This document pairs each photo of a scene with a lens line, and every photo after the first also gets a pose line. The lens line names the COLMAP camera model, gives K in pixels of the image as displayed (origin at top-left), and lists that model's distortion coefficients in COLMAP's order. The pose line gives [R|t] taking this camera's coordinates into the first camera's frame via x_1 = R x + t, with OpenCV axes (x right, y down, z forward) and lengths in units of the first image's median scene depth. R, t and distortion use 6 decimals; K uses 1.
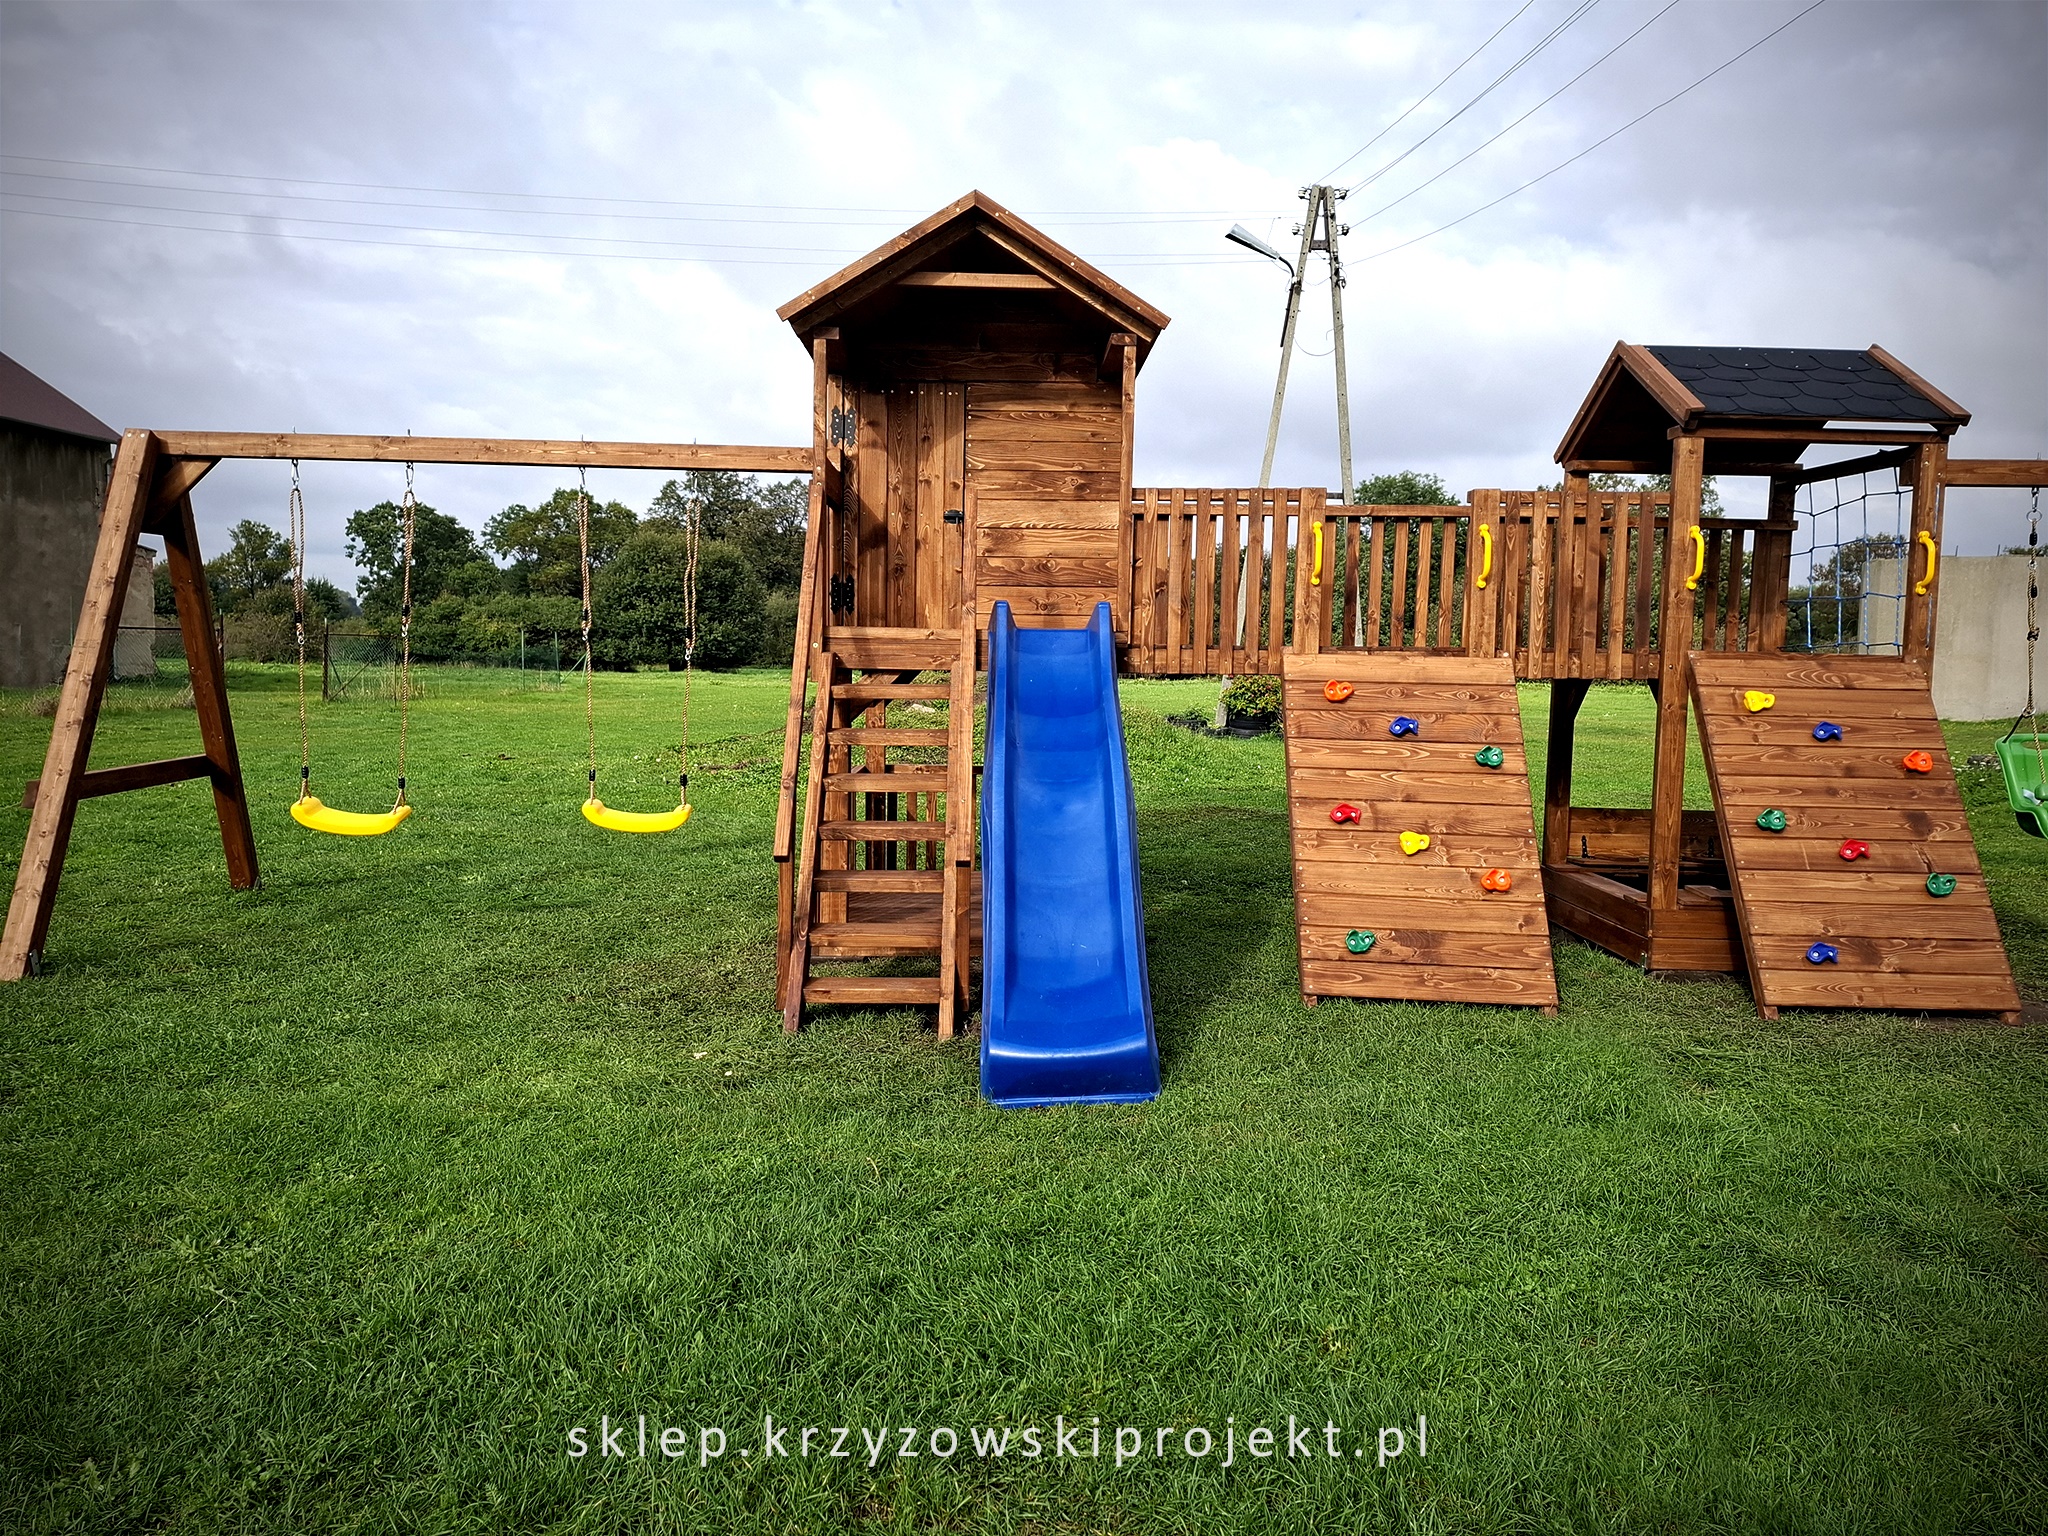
lens RADIAL K [[1392.3, 0, 1021.2], [0, 1392.3, 779.0], [0, 0, 1]] dist [0.062652, -0.031451]
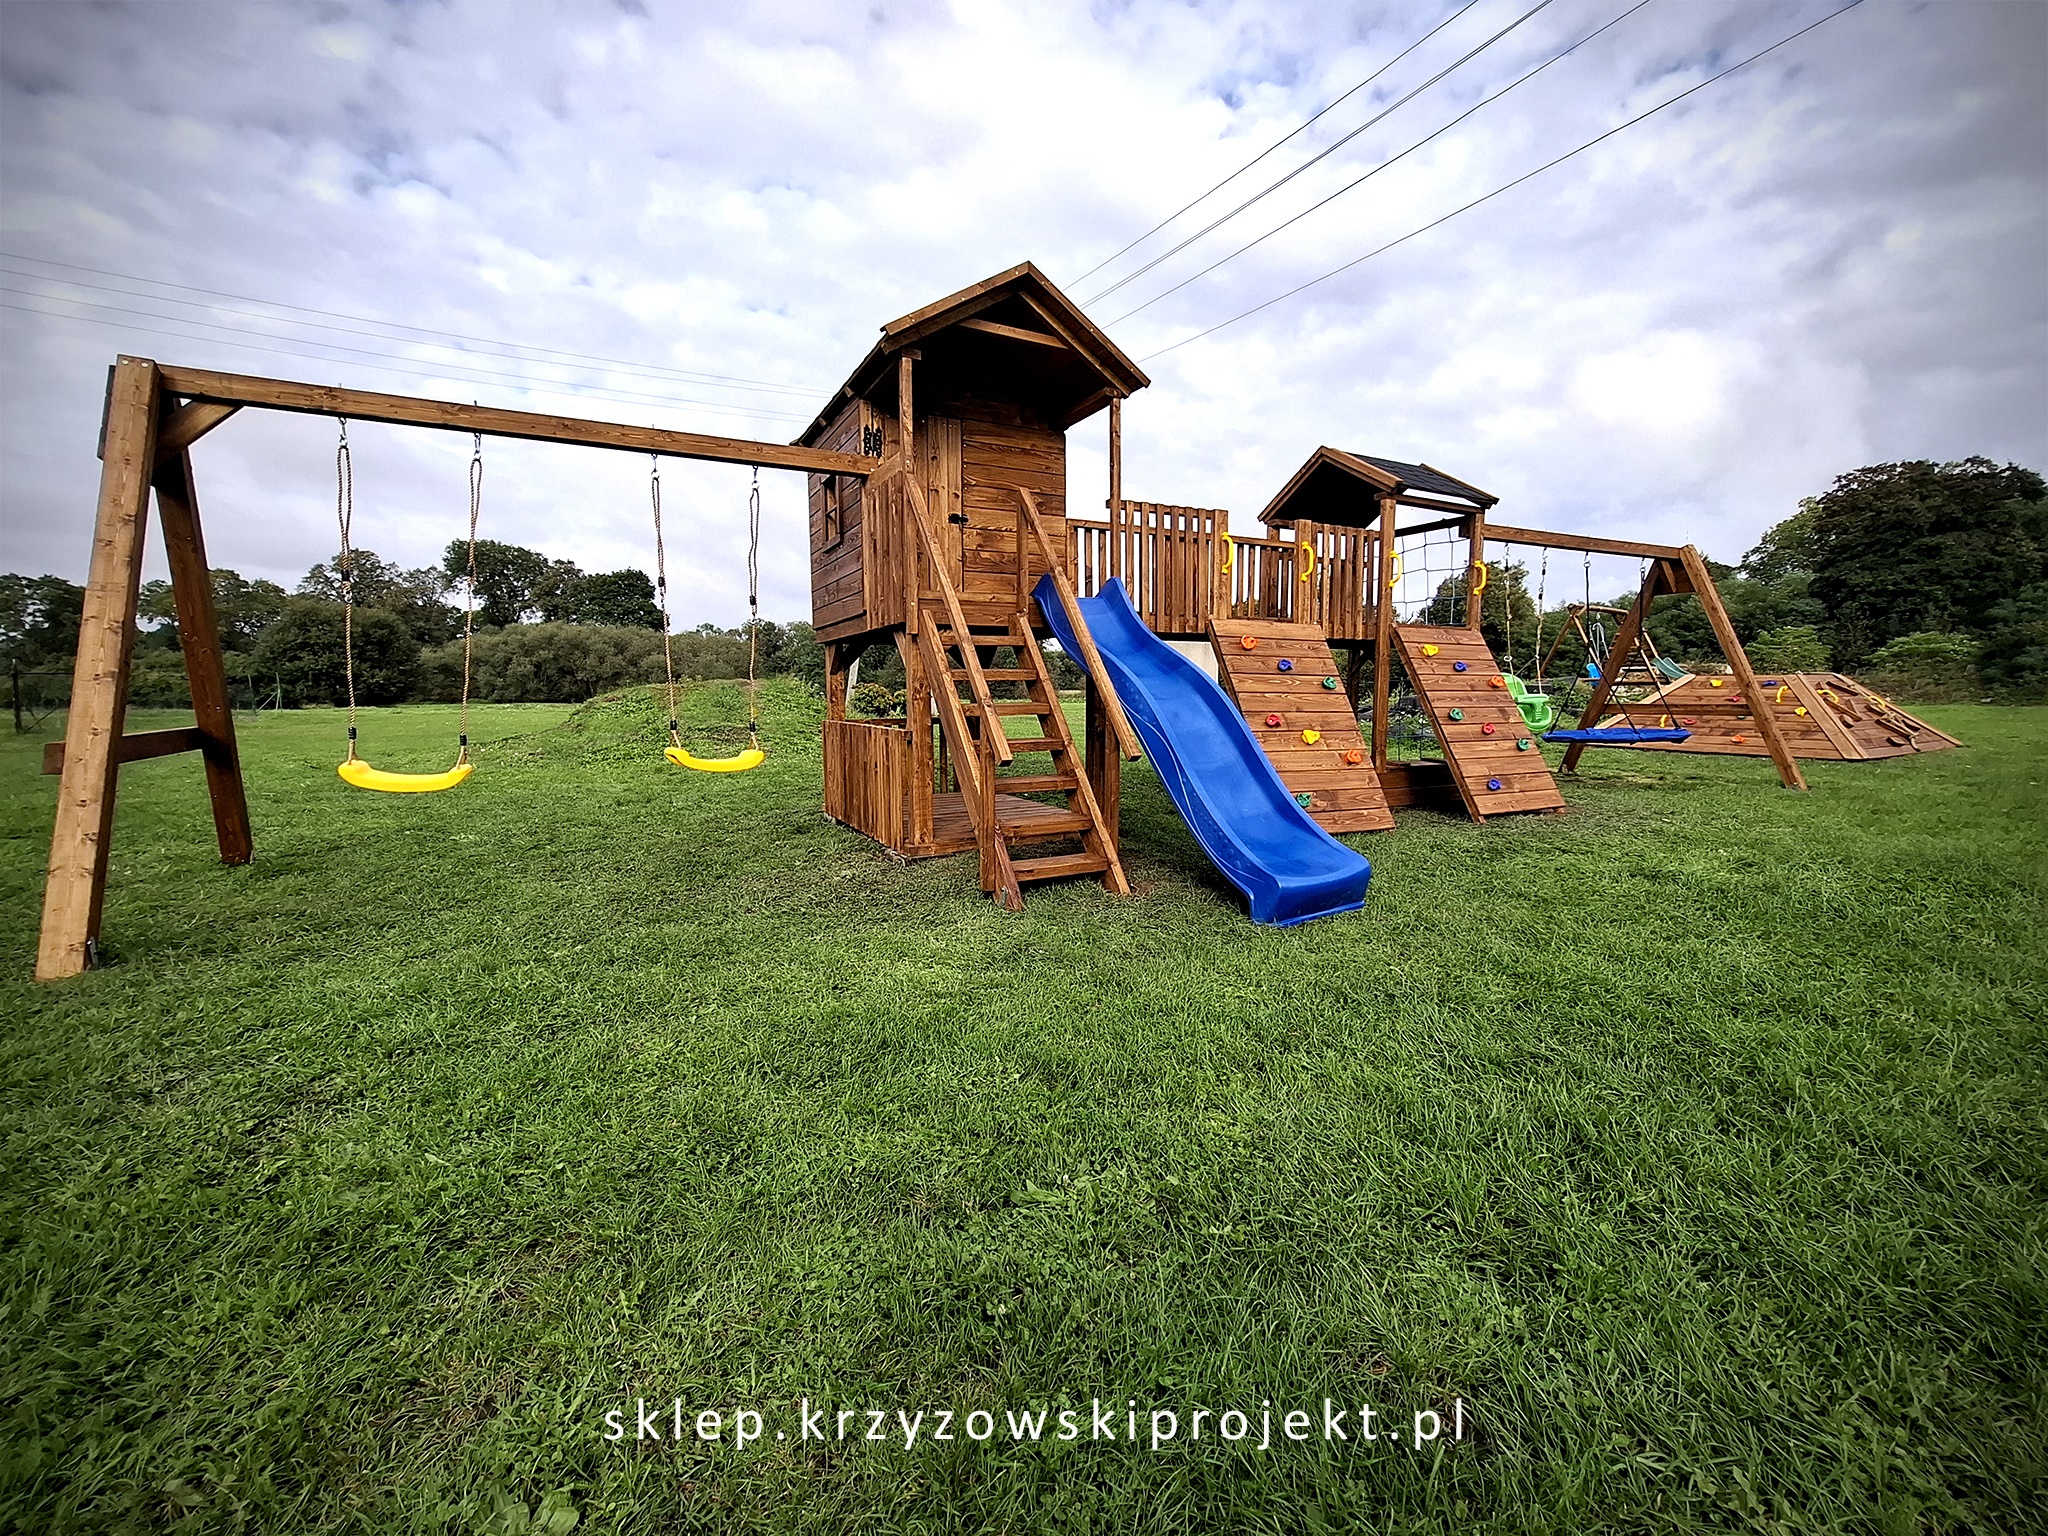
lens RADIAL K [[820.5, 0, 1034.2], [0, 820.5, 771.2], [0, 0, 1]] dist [-0.006445, 0.001300]
pose [[0.890243, -0.064406, 0.450909, -0.382233], [0.058579, 0.997921, 0.026885, 0.038308], [-0.451703, 0.002480, 0.892165, 0.292723]]
